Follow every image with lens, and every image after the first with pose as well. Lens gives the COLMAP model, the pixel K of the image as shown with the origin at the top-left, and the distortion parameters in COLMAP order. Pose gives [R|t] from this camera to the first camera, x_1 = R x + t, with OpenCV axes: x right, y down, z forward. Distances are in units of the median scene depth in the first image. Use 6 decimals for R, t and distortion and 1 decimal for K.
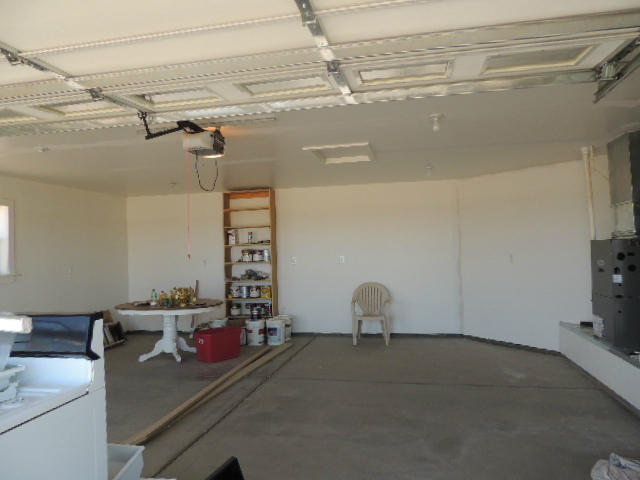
lens RADIAL K [[457.6, 0, 320.0], [0, 457.6, 240.0], [0, 0, 1]] dist [-0.020265, 0.004219]
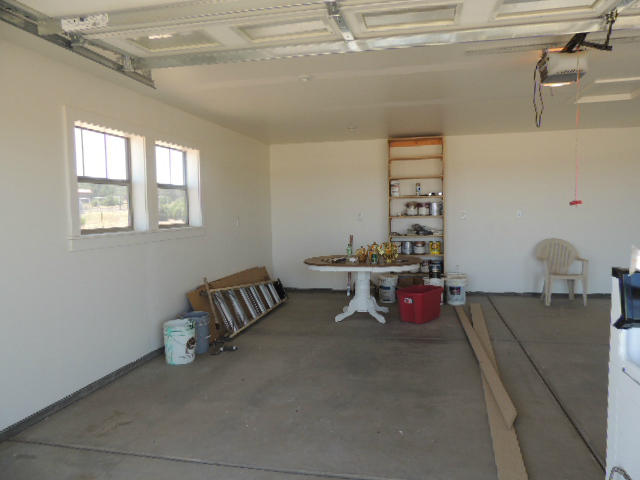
lens RADIAL K [[458.6, 0, 320.8], [0, 458.6, 257.9], [0, 0, 1]] dist [0.003127, 0.000684]
pose [[0.999886, 0.009703, 0.011578, -0.352770], [-0.011162, 0.990990, 0.133472, 0.010654], [-0.010179, -0.133586, 0.990985, 0.071917]]
